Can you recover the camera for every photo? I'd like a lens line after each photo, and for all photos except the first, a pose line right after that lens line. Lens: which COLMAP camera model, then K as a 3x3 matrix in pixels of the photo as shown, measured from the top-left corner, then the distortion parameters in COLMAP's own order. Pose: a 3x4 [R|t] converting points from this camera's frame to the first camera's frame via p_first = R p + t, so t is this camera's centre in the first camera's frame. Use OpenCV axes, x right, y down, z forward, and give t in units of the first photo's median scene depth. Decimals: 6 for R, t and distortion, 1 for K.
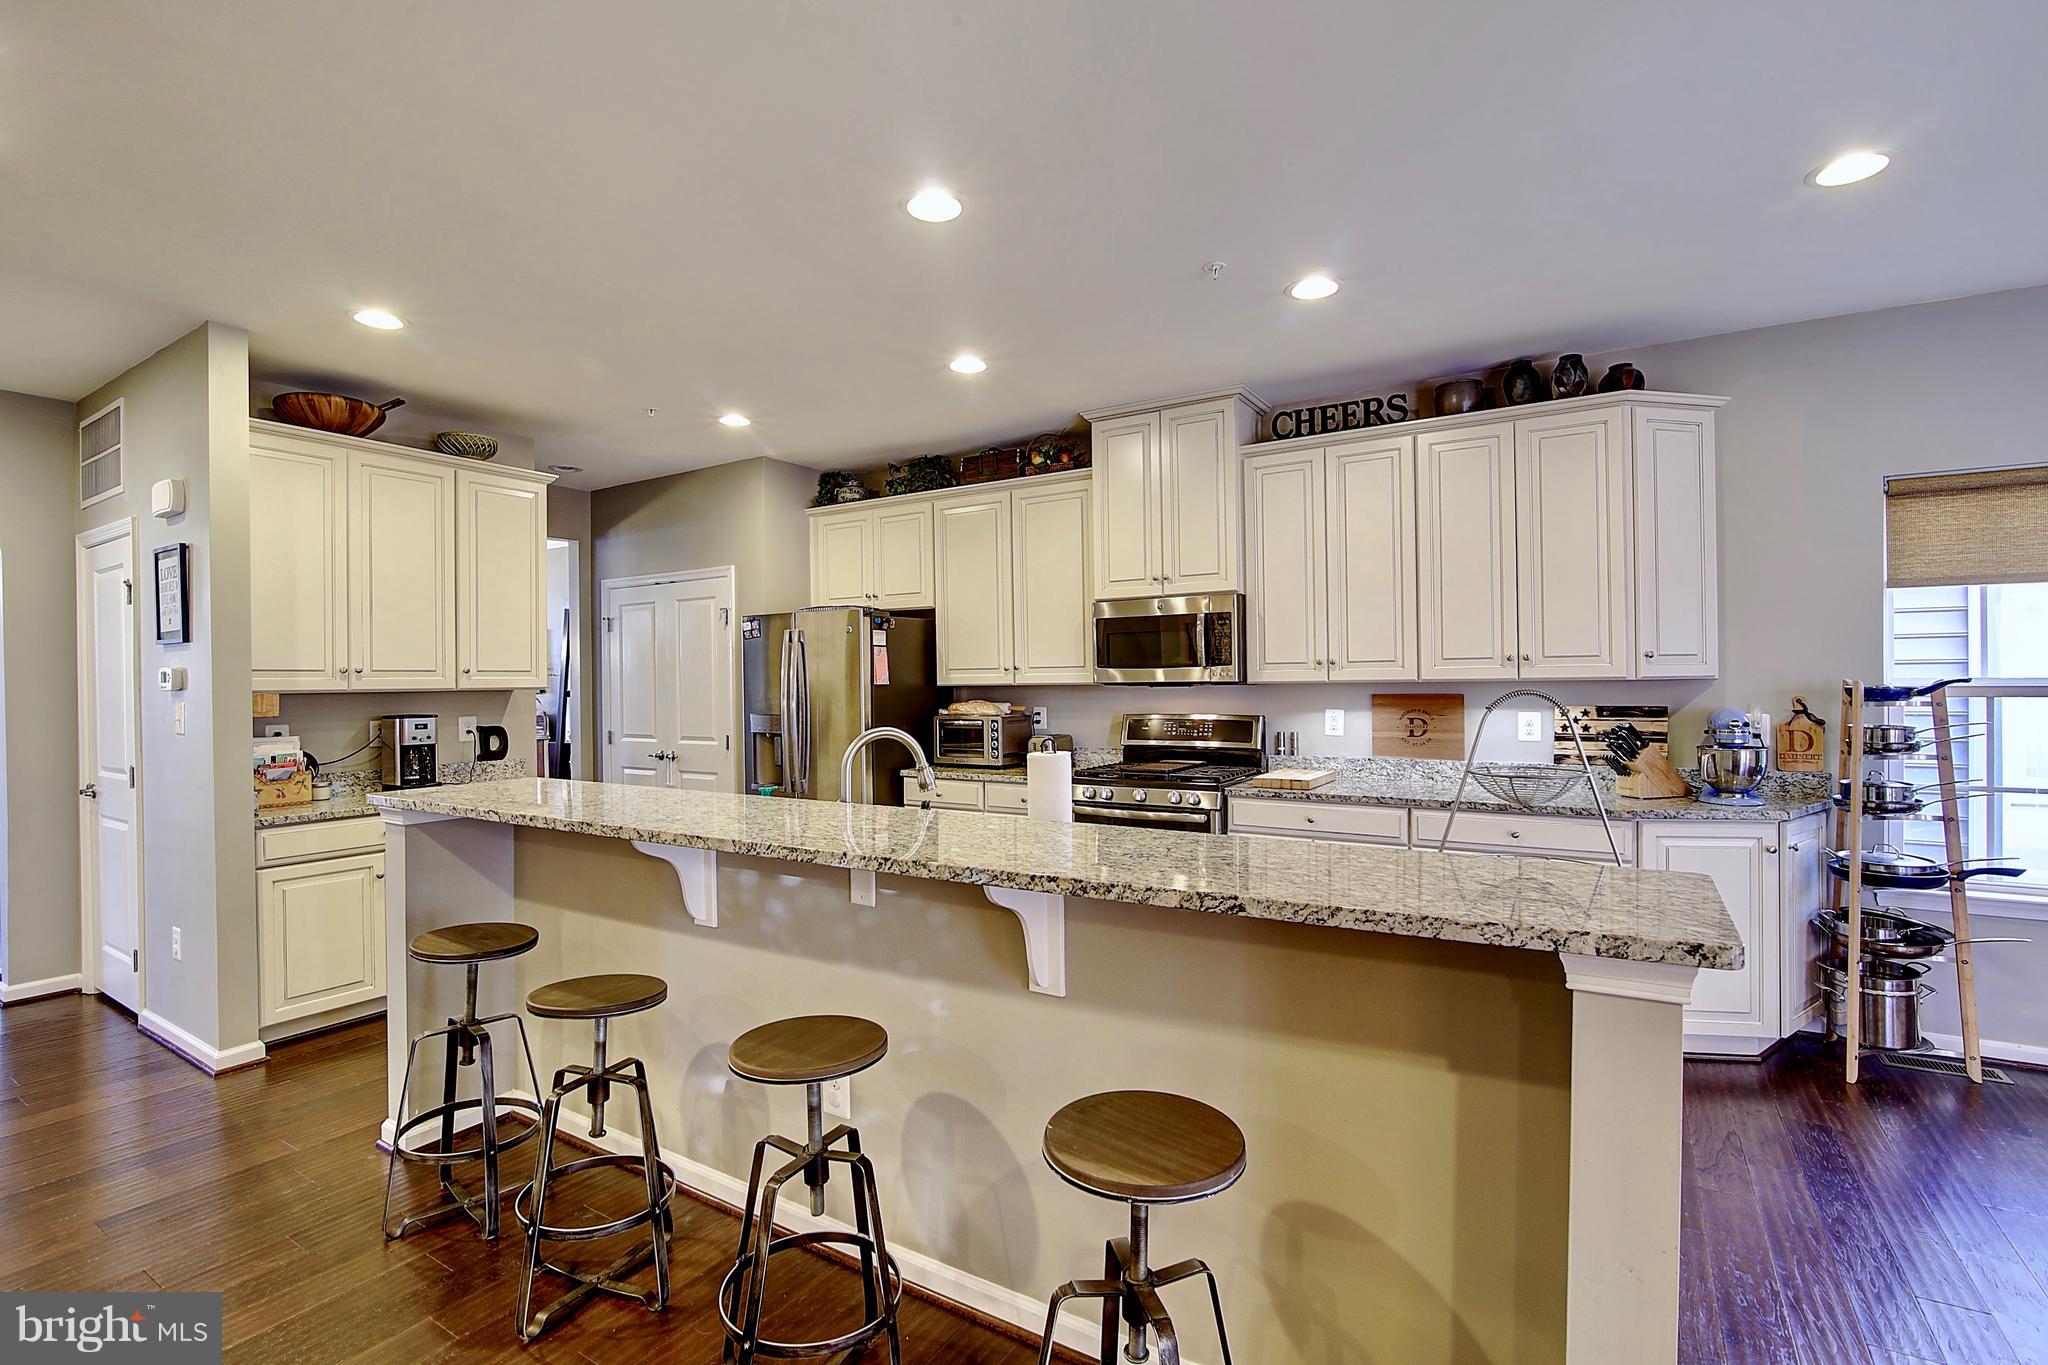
lens RADIAL K [[930.8, 0, 1023.0], [0, 930.8, 680.7], [0, 0, 1]] dist [-0.014486, -0.000487]
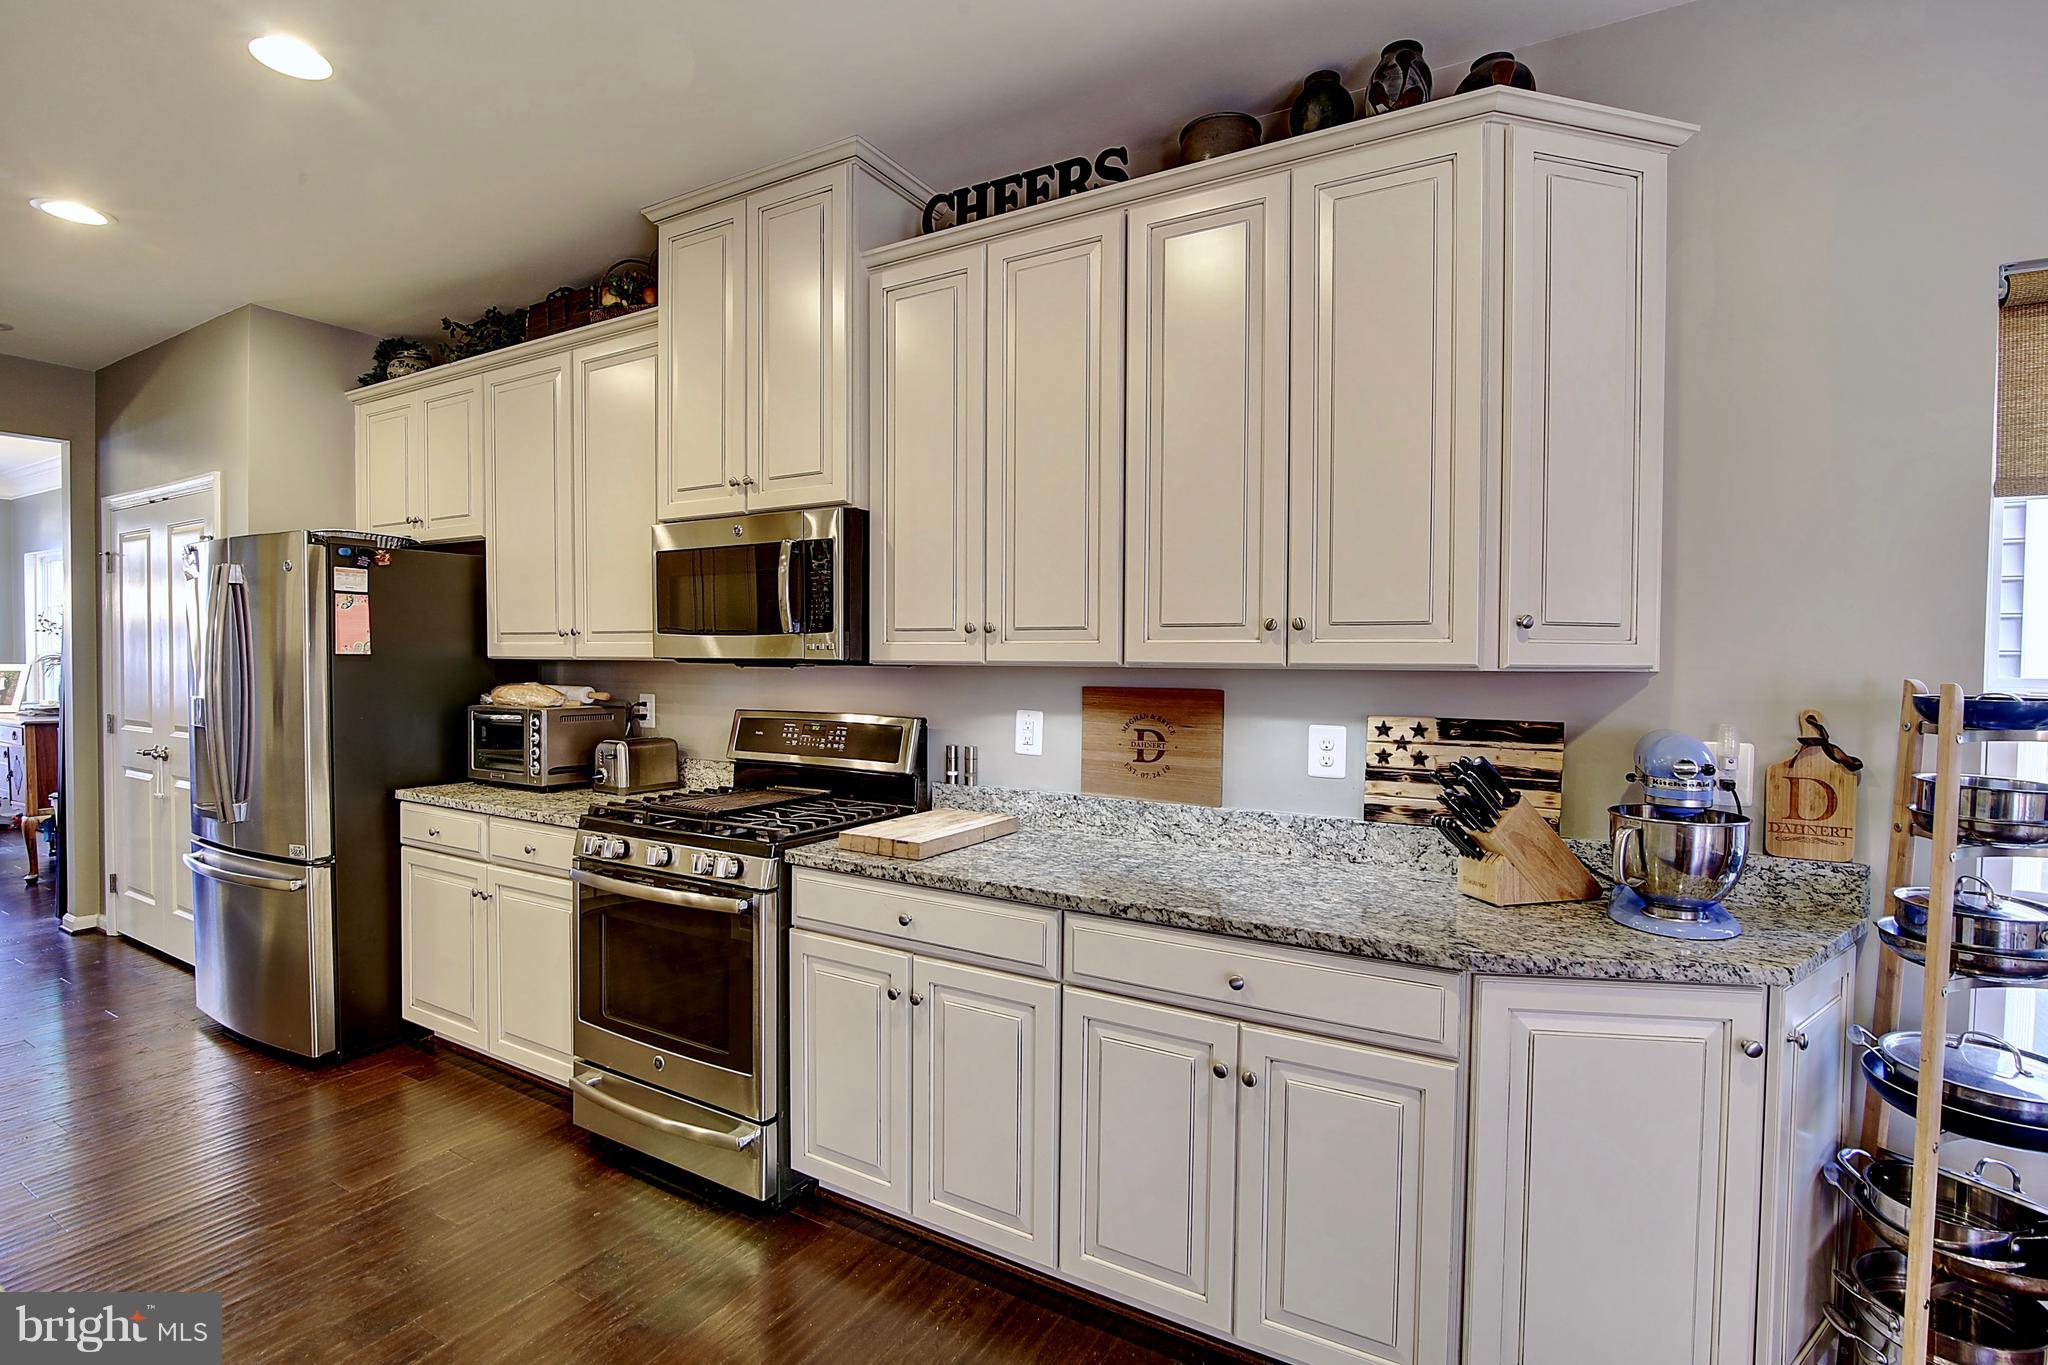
lens RADIAL K [[940.8, 0, 1024.2], [0, 940.8, 680.7], [0, 0, 1]] dist [-0.016781, -0.000213]
pose [[0.999287, 0.019475, 0.032349, 0.364133], [-0.020216, 0.999537, 0.022758, -0.002132], [-0.031890, -0.023396, 0.999218, 0.466657]]
